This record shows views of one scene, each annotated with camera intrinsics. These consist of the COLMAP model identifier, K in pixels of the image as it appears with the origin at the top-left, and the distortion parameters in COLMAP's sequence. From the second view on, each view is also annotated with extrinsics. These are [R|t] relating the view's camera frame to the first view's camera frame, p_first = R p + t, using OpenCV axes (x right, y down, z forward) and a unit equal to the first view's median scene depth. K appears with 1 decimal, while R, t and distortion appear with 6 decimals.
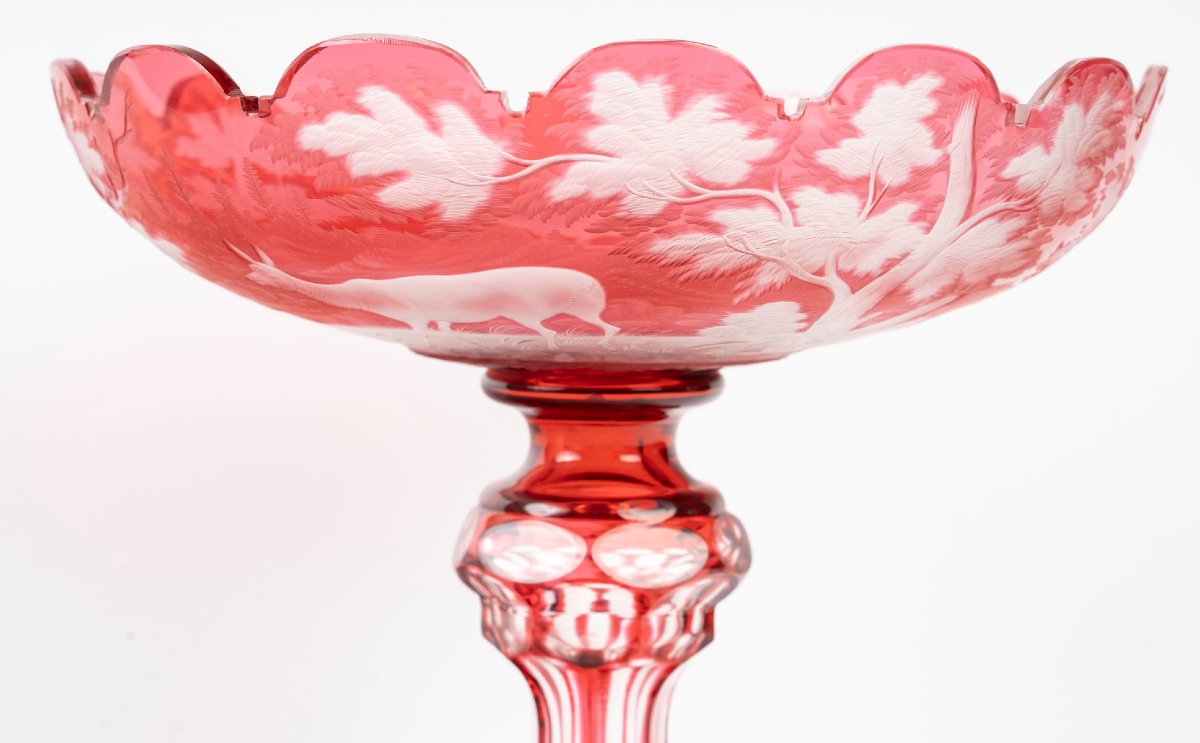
lens RADIAL K [[2961.7, 0, 594.1], [0, 2961.7, 372.2], [0, 0, 1]] dist [0.168835, 0.000000]
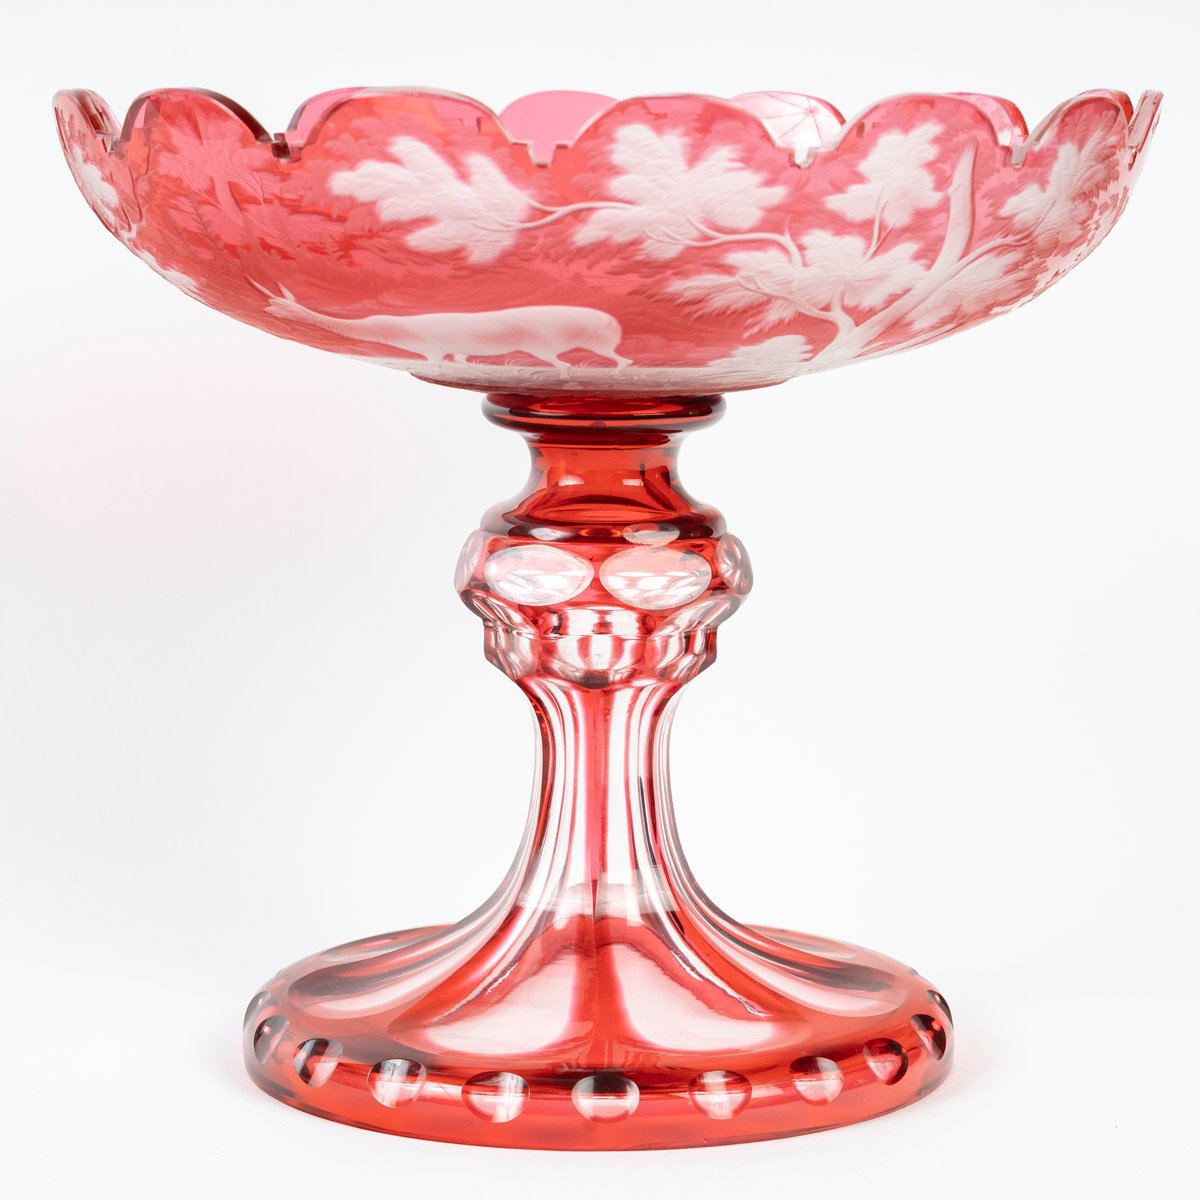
lens RADIAL K [[3899.2, 0, 603.5], [0, 3899.2, 594.5], [0, 0, 1]] dist [0.438944, 0.000000]
pose [[0.999375, -0.010797, 0.033663, -0.047299], [0.008465, 0.997603, 0.068685, -0.026545], [-0.034324, -0.068357, 0.997070, -0.362458]]
